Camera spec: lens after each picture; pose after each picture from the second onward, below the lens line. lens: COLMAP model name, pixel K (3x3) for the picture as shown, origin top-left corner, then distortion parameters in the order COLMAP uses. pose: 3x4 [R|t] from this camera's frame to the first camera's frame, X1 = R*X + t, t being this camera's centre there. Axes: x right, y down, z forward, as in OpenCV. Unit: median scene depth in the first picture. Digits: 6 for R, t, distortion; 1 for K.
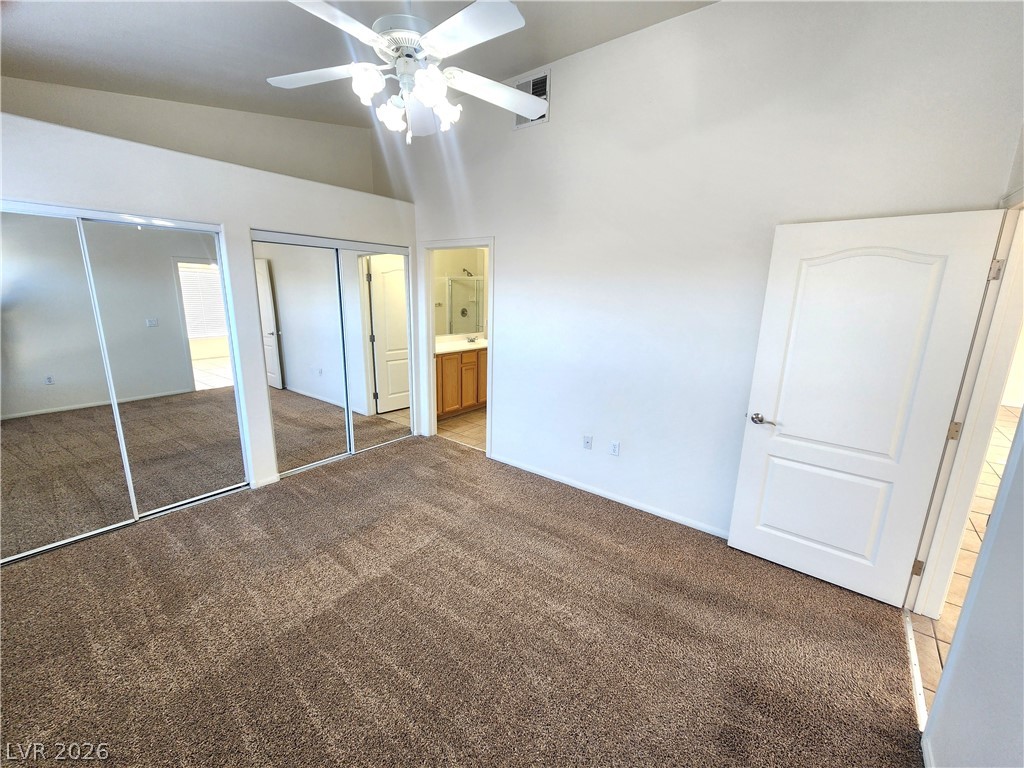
lens RADIAL K [[416.7, 0, 511.2], [0, 416.7, 383.0], [0, 0, 1]] dist [0.000487, -0.000094]
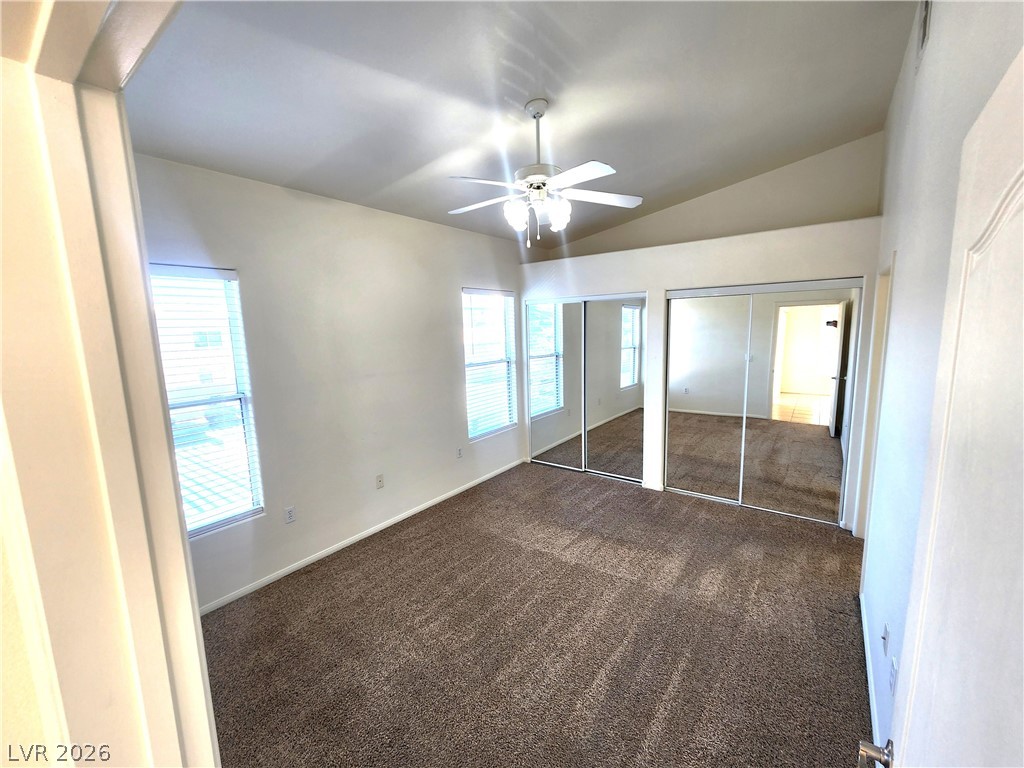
lens RADIAL K [[416.7, 0, 511.2], [0, 416.7, 383.0], [0, 0, 1]] dist [0.000487, -0.000094]
pose [[0.034819, 0.114492, -0.992814, 0.629342], [-0.192243, 0.975631, 0.105769, -0.122780], [0.980730, 0.187178, 0.055980, 0.472565]]
